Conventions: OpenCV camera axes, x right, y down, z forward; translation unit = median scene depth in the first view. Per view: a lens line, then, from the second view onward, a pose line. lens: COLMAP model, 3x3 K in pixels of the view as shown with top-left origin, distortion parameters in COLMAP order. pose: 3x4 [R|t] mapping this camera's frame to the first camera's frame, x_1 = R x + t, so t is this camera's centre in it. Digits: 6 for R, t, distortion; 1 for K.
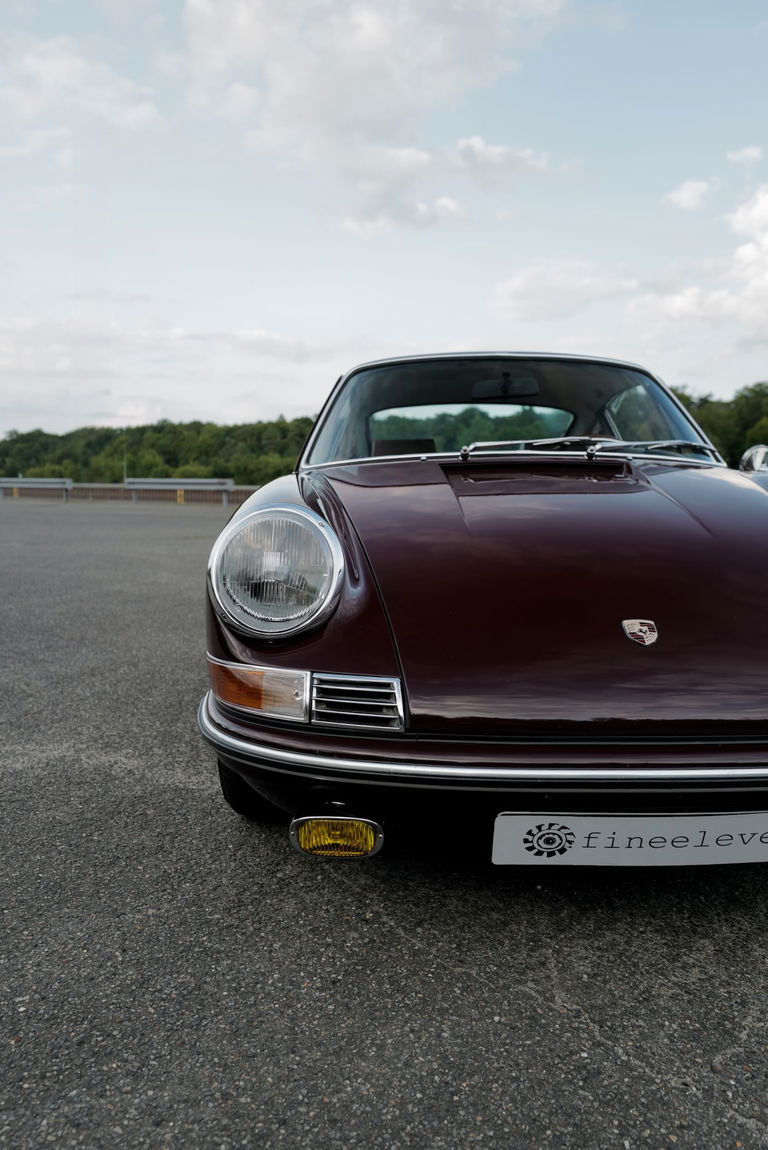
lens RADIAL K [[906.5, 0, 384.0], [0, 906.5, 575.0], [0, 0, 1]] dist [-0.004559, -0.000273]
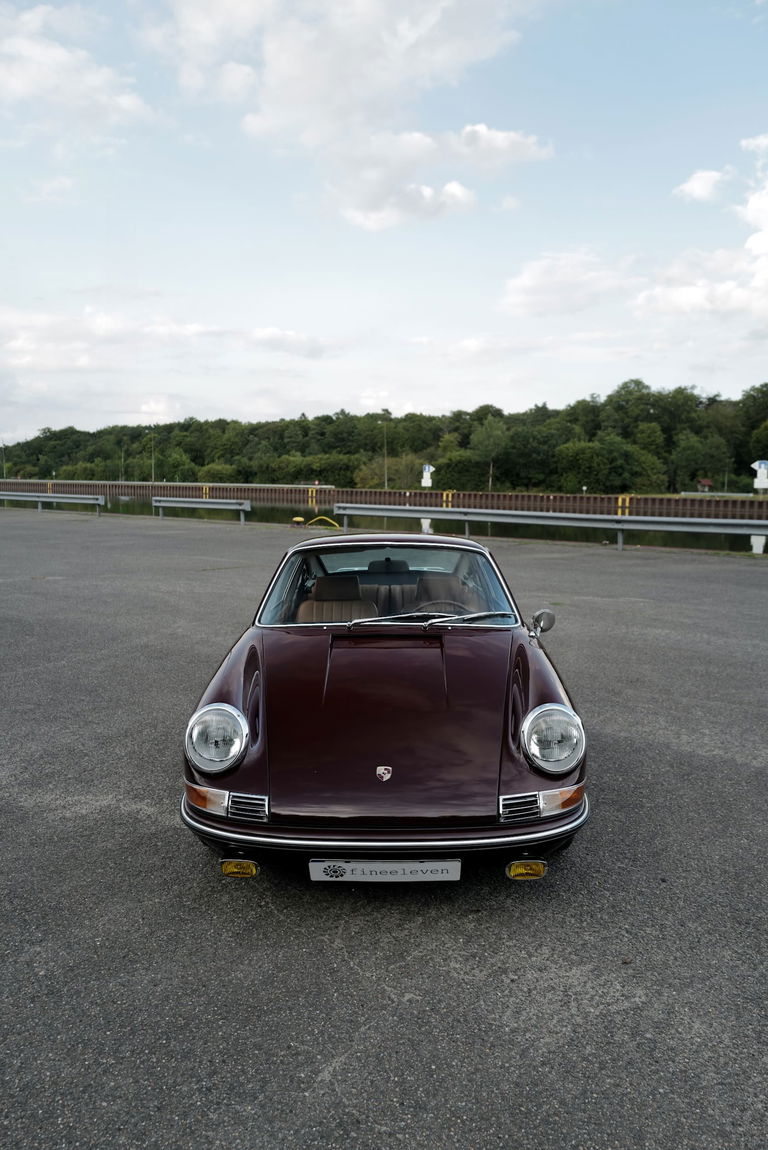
lens RADIAL K [[858.6, 0, 384.0], [0, 858.6, 575.0], [0, 0, 1]] dist [-0.013363, 0.010687]
pose [[0.999873, 0.005391, -0.014972, 0.300830], [-0.005369, 0.999984, 0.001513, -0.395011], [0.014980, -0.001432, 0.999887, -0.991876]]
